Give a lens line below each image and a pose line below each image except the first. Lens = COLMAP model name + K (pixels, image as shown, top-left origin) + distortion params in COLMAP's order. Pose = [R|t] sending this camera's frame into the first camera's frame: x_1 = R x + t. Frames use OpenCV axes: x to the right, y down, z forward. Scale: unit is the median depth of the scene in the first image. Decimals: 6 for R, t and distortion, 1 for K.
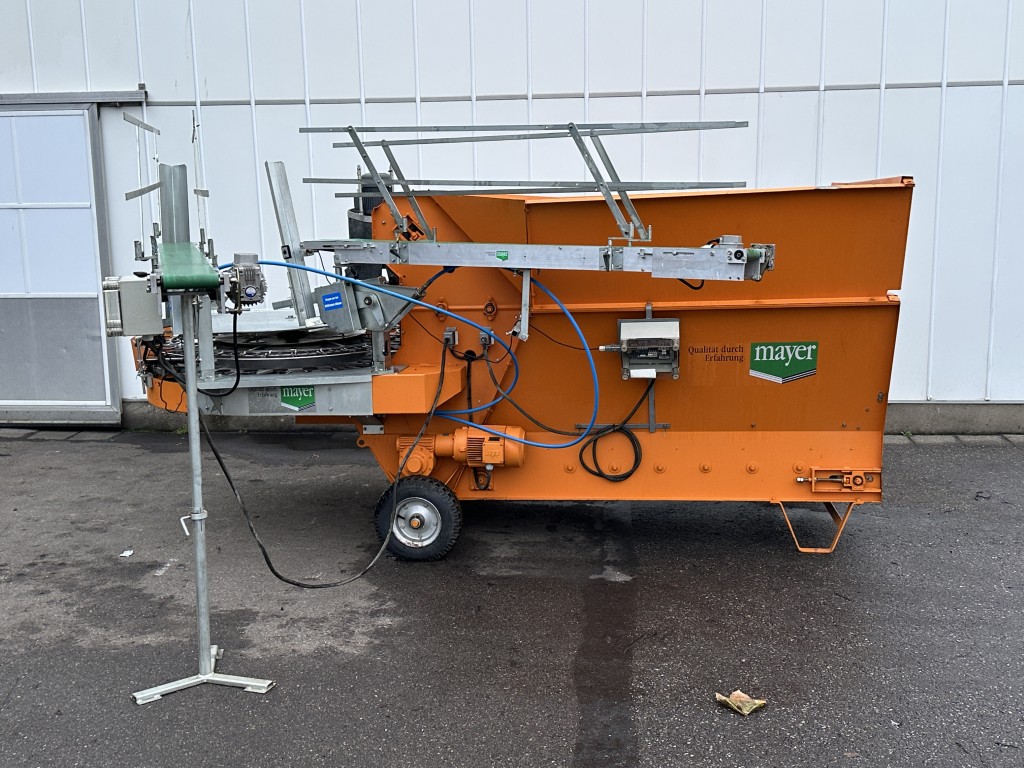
lens RADIAL K [[1115.9, 0, 512.0], [0, 1115.9, 384.0], [0, 0, 1]] dist [0.194702, -0.429819]
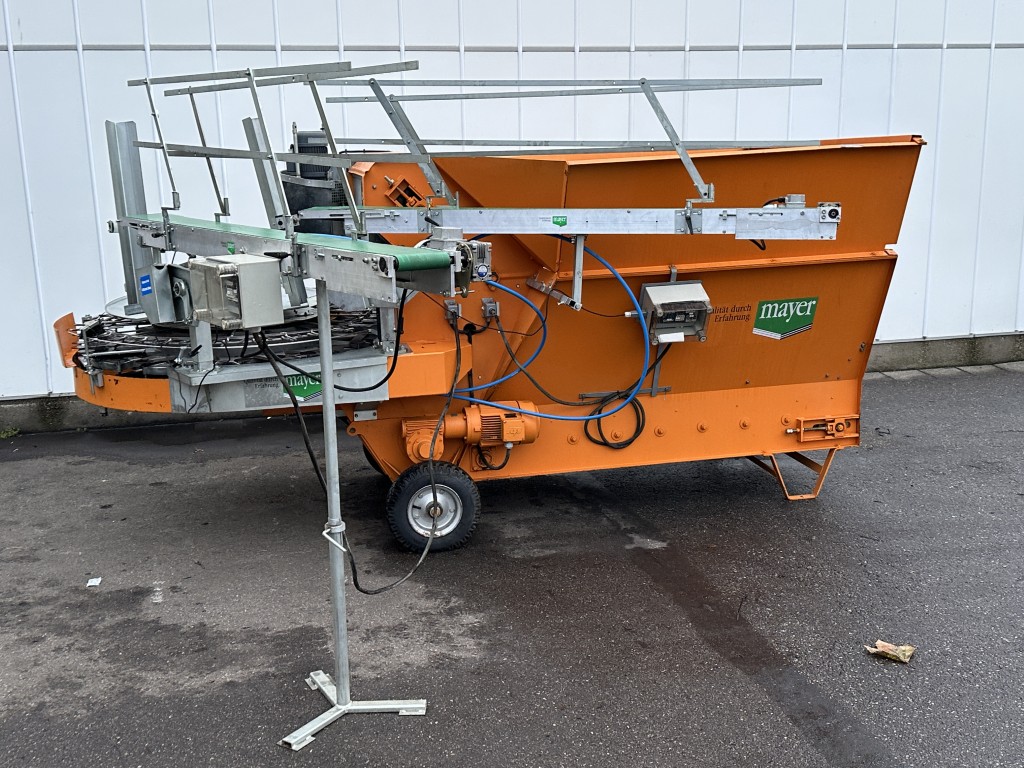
lens RADIAL K [[1115.2, 0, 511.8], [0, 1115.2, 400.1], [0, 0, 1]] dist [0.190657, -0.416830]
pose [[0.947076, -0.073907, 0.312386, -0.322429], [0.058460, 0.996572, 0.058541, -0.020243], [-0.315642, -0.037181, 0.948150, 0.103612]]
